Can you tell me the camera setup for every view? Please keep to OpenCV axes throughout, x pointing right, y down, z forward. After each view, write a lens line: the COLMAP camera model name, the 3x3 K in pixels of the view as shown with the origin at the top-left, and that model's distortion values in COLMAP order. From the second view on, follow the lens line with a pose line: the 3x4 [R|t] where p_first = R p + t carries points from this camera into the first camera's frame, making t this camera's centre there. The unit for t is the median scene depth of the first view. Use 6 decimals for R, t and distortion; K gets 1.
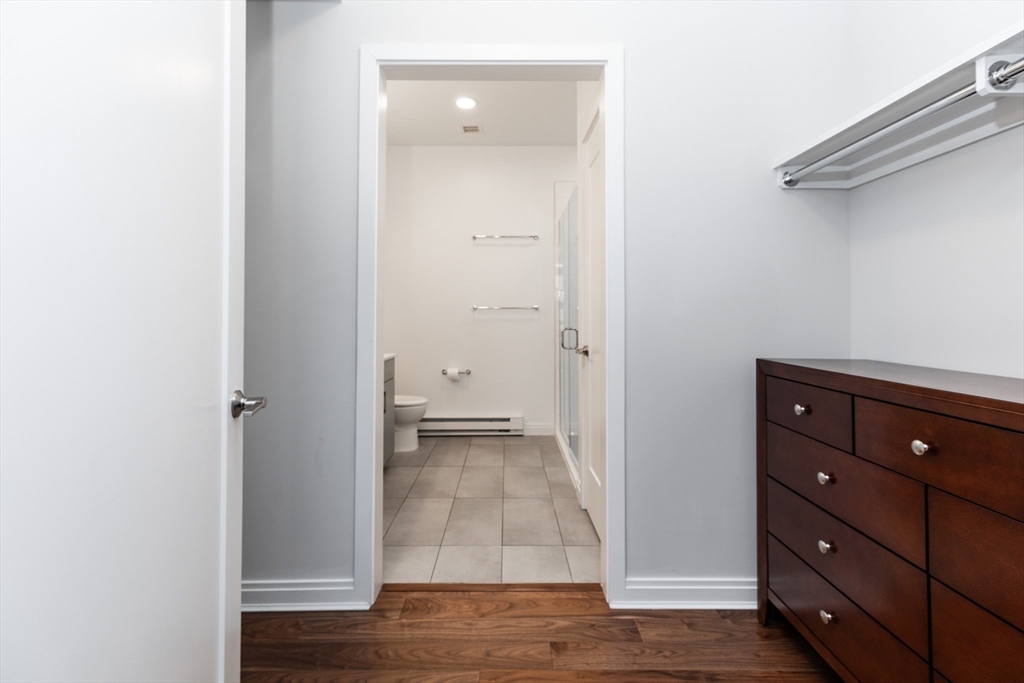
lens RADIAL K [[462.1, 0, 512.0], [0, 462.1, 341.5], [0, 0, 1]] dist [0.000617, -0.000068]
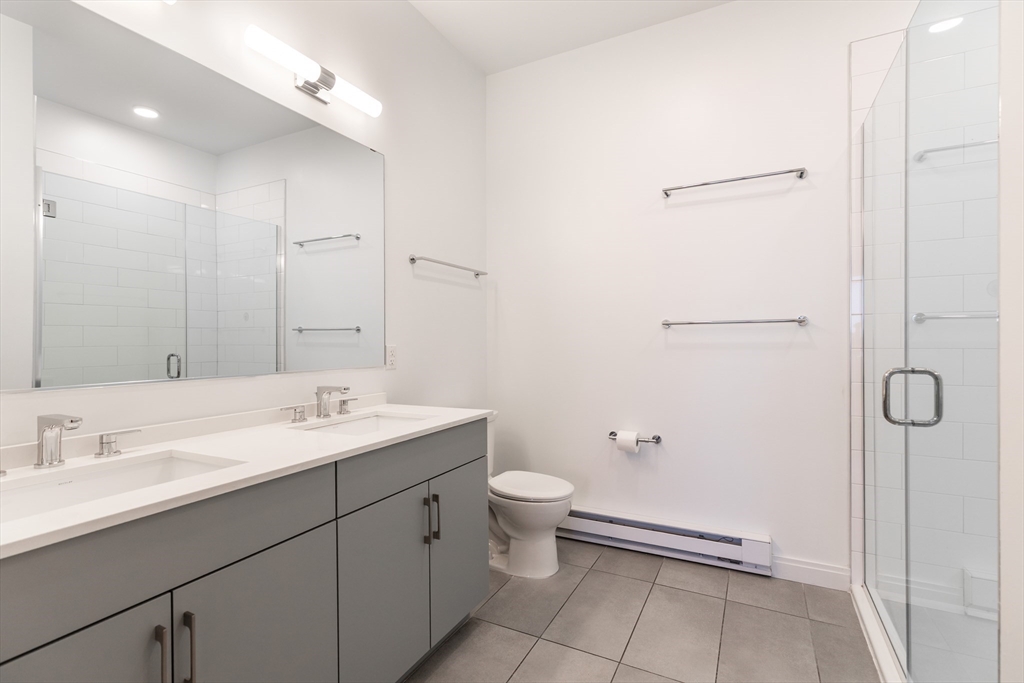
lens RADIAL K [[462.1, 0, 512.0], [0, 462.1, 341.5], [0, 0, 1]] dist [0.000617, -0.000068]
pose [[0.875695, 0.001110, -0.482863, 0.019844], [-0.024616, 0.998800, -0.042346, -0.022903], [0.482237, 0.048969, 0.874671, 0.430953]]
